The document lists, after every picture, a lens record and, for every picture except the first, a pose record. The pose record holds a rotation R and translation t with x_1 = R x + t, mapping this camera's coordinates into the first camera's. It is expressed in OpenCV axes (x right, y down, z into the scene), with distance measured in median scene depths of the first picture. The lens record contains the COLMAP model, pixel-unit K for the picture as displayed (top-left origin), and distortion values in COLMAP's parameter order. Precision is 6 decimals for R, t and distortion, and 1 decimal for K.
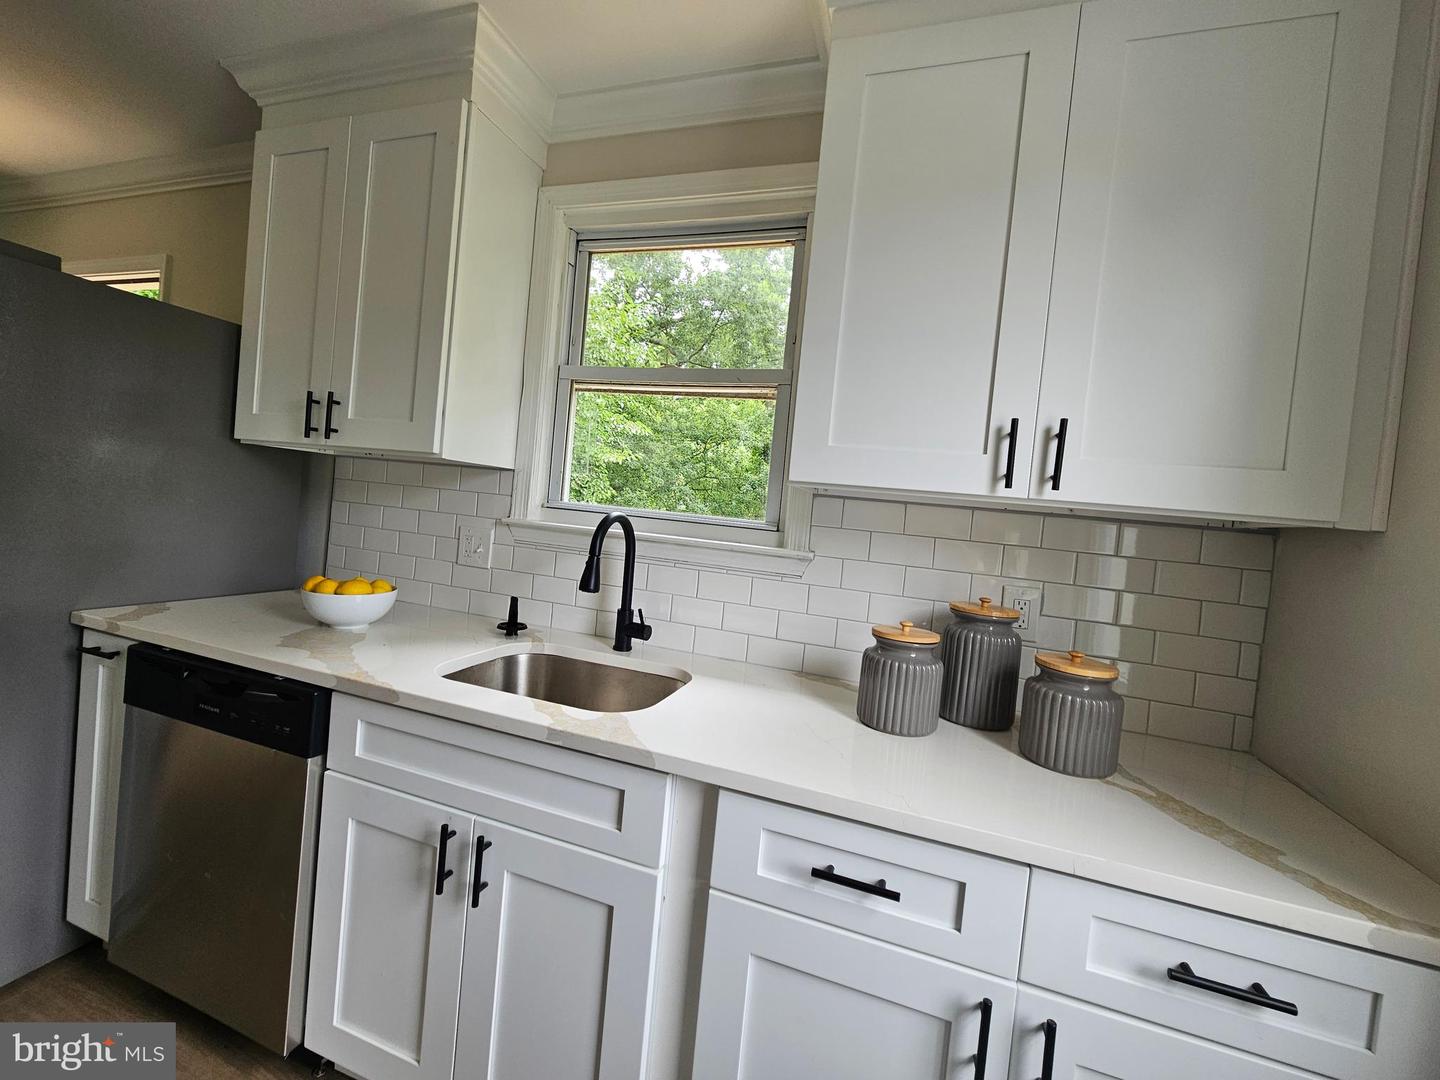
lens RADIAL K [[590.8, 0, 727.0], [0, 590.8, 525.6], [0, 0, 1]] dist [0.000013, -0.000434]
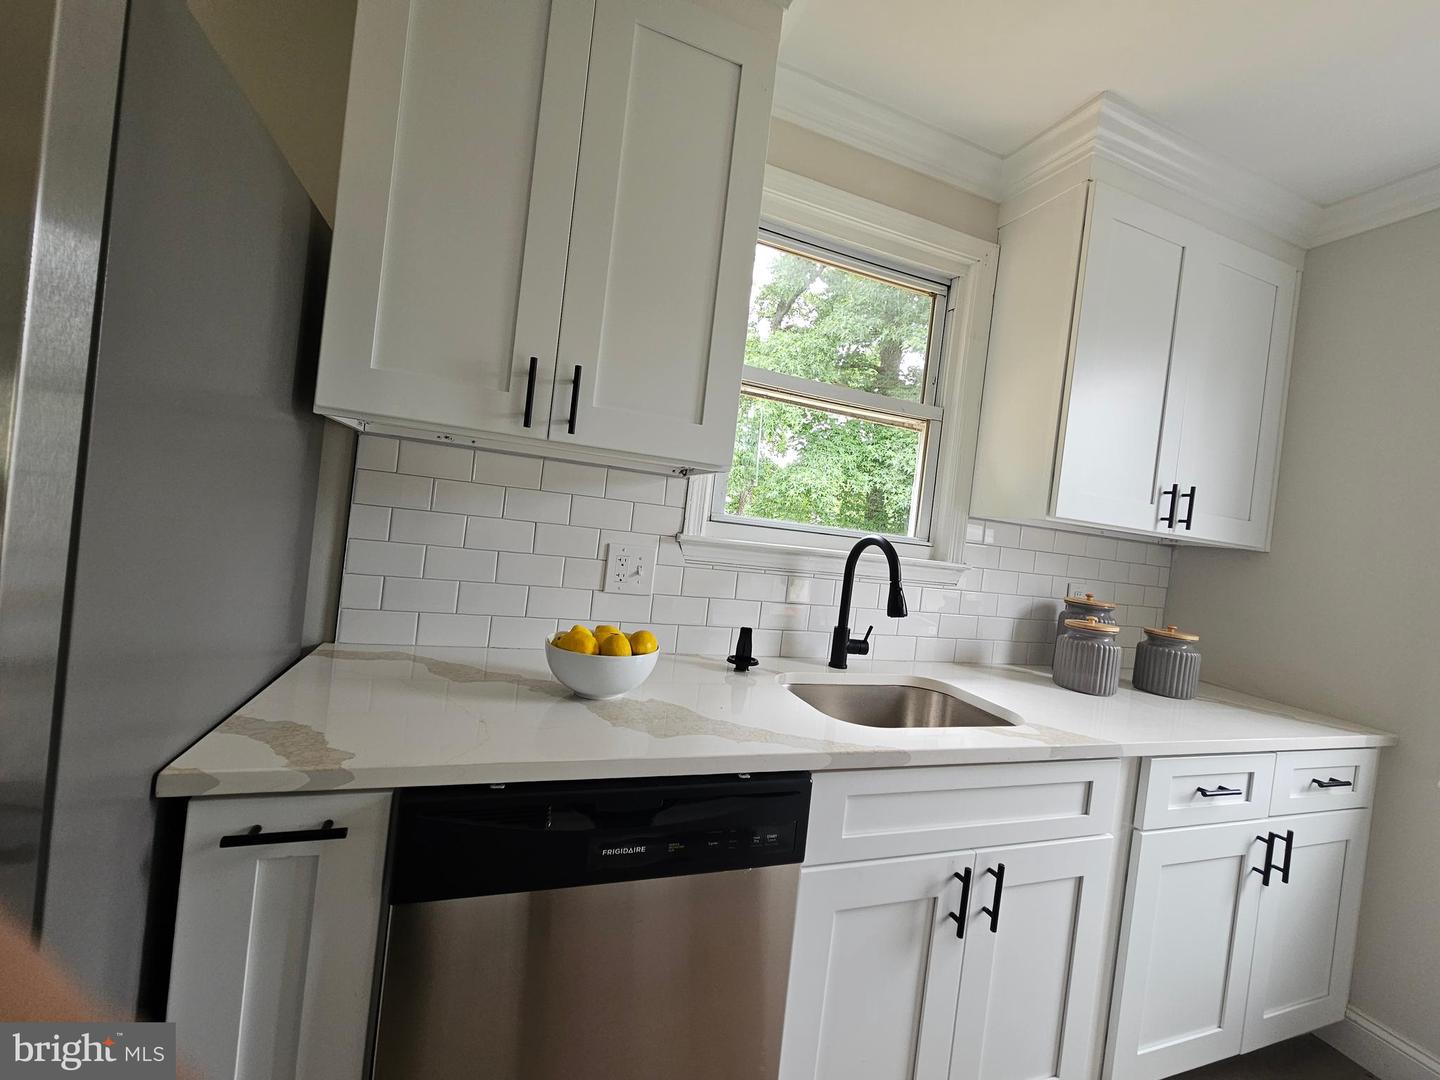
lens RADIAL K [[590.8, 0, 727.0], [0, 590.8, 525.6], [0, 0, 1]] dist [0.000013, -0.000434]
pose [[0.785700, -0.011416, 0.618502, -1.072929], [-0.029178, 0.998033, 0.055487, -0.095407], [-0.617919, -0.061643, 0.783822, 0.367934]]
